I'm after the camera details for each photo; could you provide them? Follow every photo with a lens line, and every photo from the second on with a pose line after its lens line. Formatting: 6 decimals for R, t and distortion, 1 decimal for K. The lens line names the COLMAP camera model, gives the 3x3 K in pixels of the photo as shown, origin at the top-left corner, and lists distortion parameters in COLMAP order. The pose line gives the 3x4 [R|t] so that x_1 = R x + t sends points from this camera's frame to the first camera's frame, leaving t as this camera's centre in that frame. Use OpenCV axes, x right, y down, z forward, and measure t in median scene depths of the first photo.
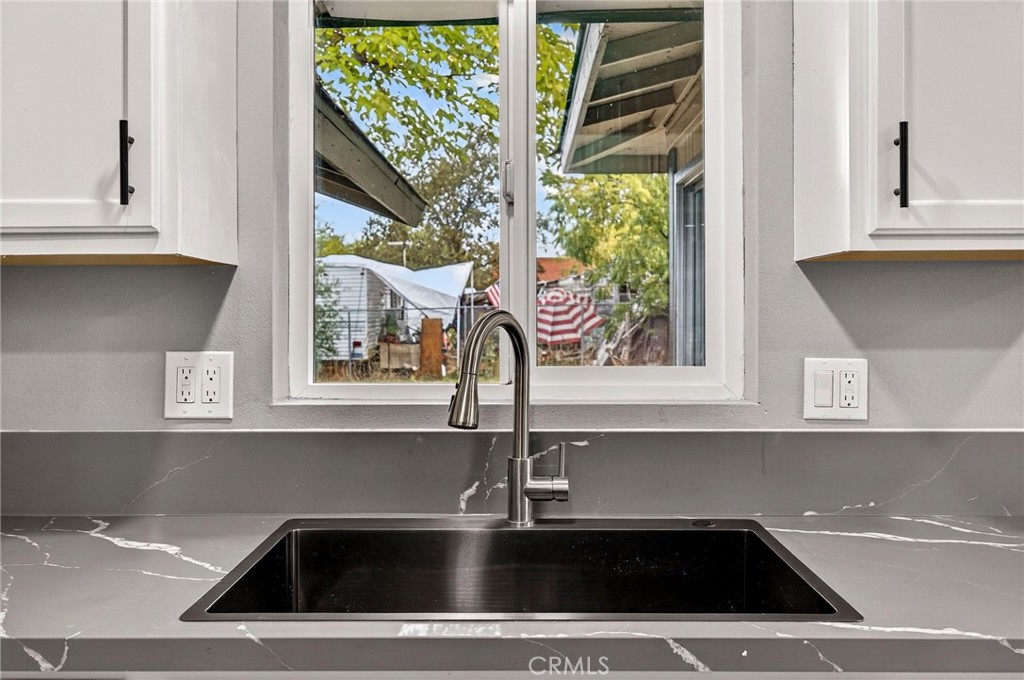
lens RADIAL K [[941.9, 0, 512.0], [0, 941.9, 340.0], [0, 0, 1]] dist [0.003047, 0.006137]
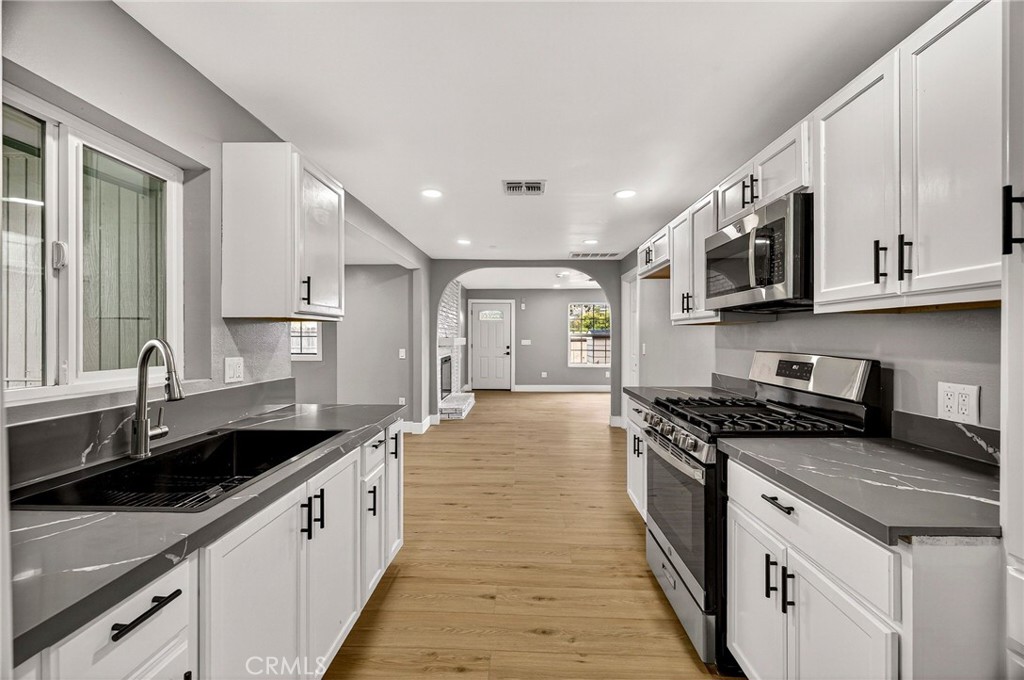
lens RADIAL K [[429.4, 0, 512.1], [0, 429.4, 332.7], [0, 0, 1]] dist [0.001320, 0.000057]
pose [[0.023803, 0.012704, 0.999636, -0.806624], [0.028406, 0.999507, -0.013378, -0.009548], [-0.999313, 0.028715, 0.023430, 0.266778]]
